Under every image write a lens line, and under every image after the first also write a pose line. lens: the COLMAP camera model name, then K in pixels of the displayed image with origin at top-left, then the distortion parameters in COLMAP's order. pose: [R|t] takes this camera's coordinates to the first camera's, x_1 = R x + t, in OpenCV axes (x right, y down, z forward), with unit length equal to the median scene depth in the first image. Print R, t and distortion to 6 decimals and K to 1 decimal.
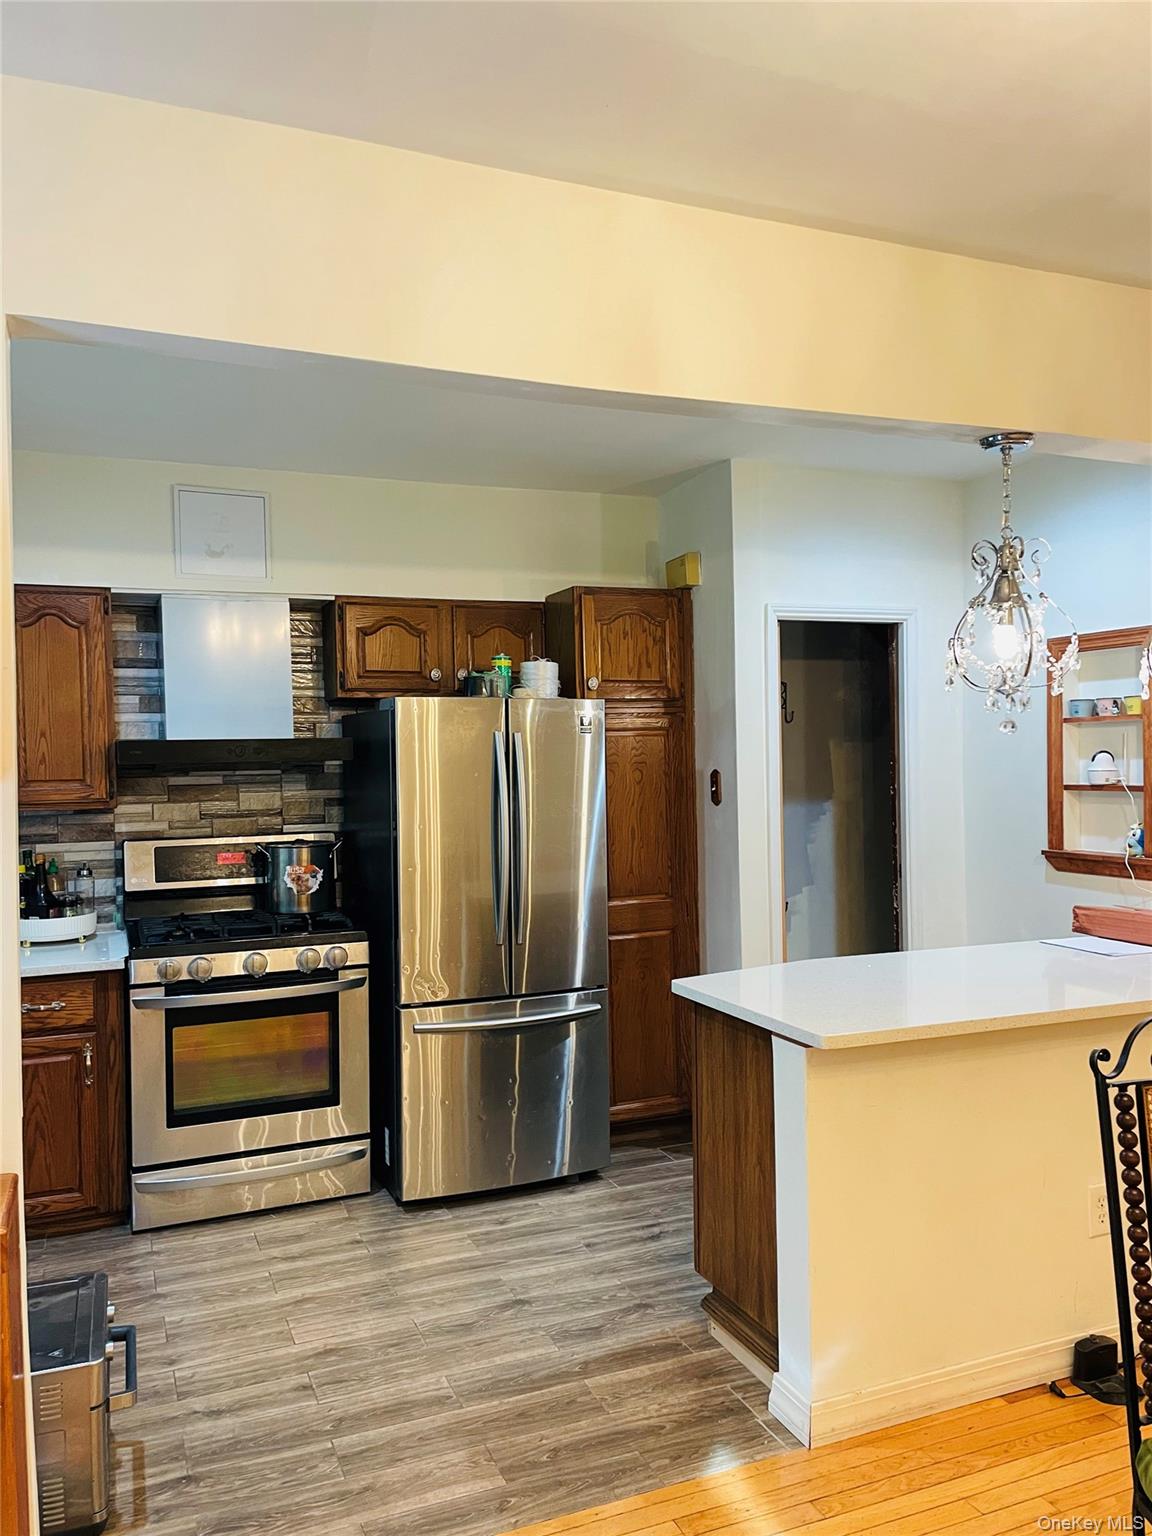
lens RADIAL K [[1150.8, 0, 576.0], [0, 1150.8, 768.0], [0, 0, 1]] dist [0.086878, -0.098793]
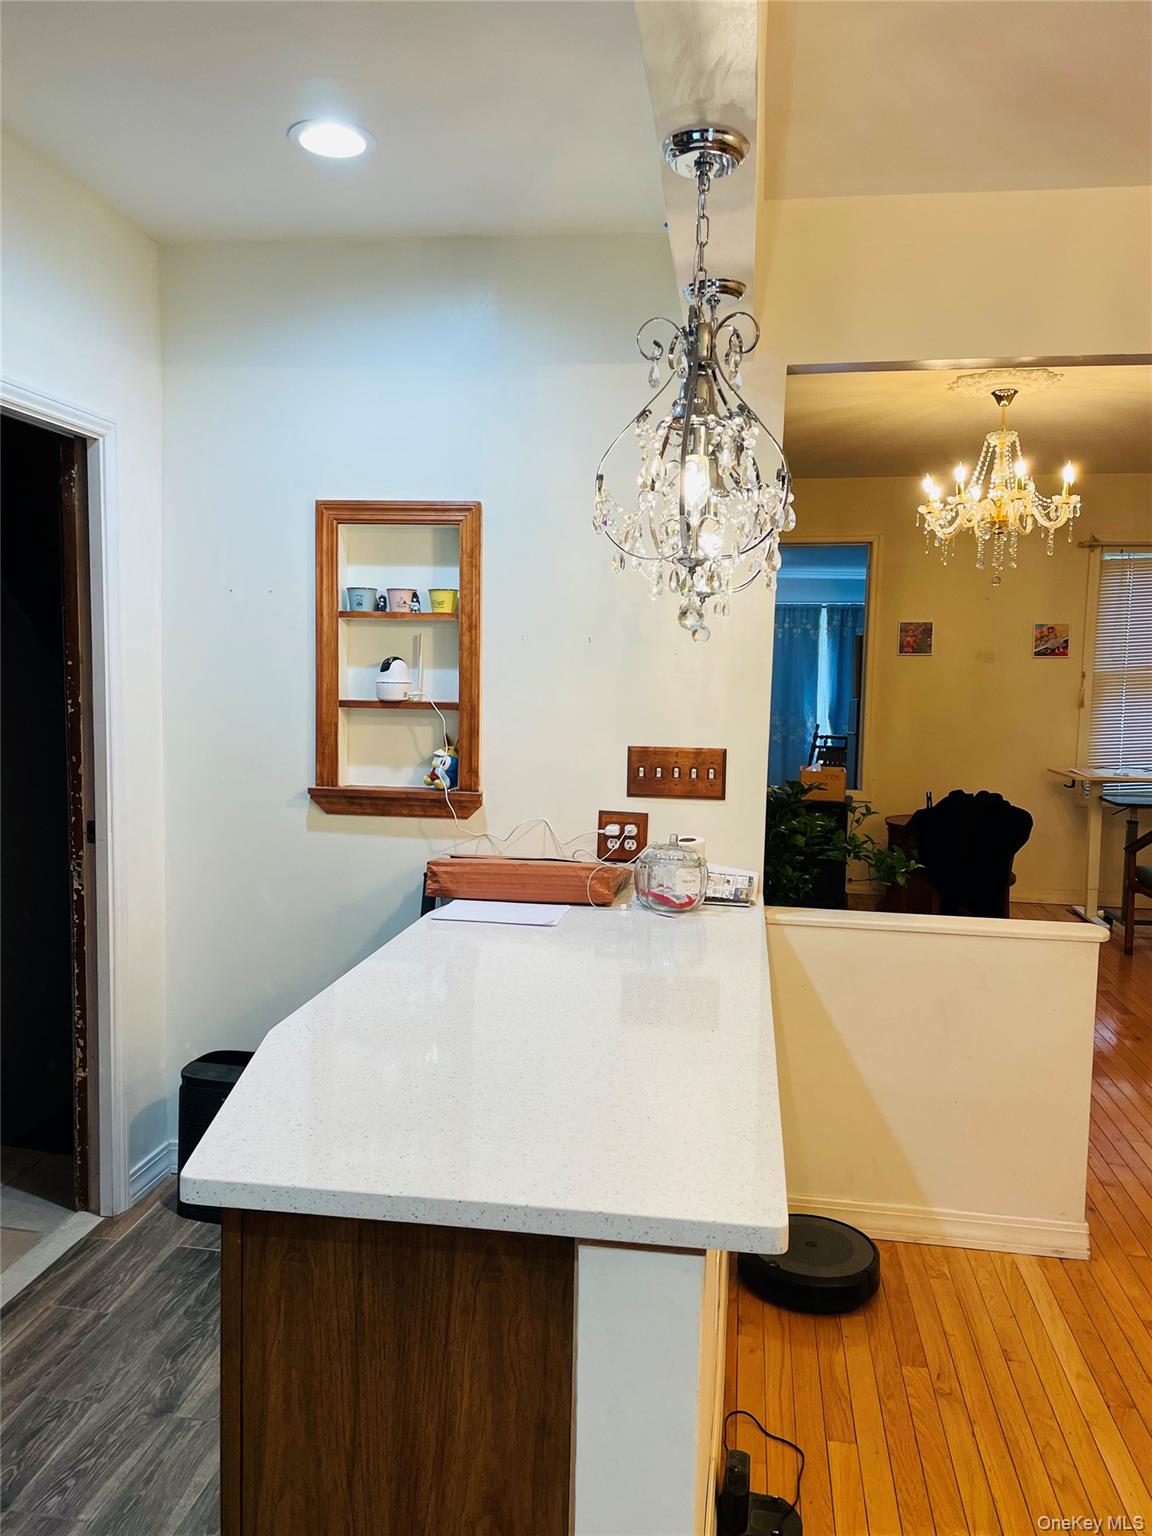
lens RADIAL K [[1150.8, 0, 576.0], [0, 1150.8, 768.0], [0, 0, 1]] dist [0.086878, -0.098793]
pose [[0.523883, -0.047707, 0.850453, -0.154932], [-0.022254, 0.997323, 0.069654, 0.002954], [-0.851500, -0.055416, 0.521419, 0.528744]]
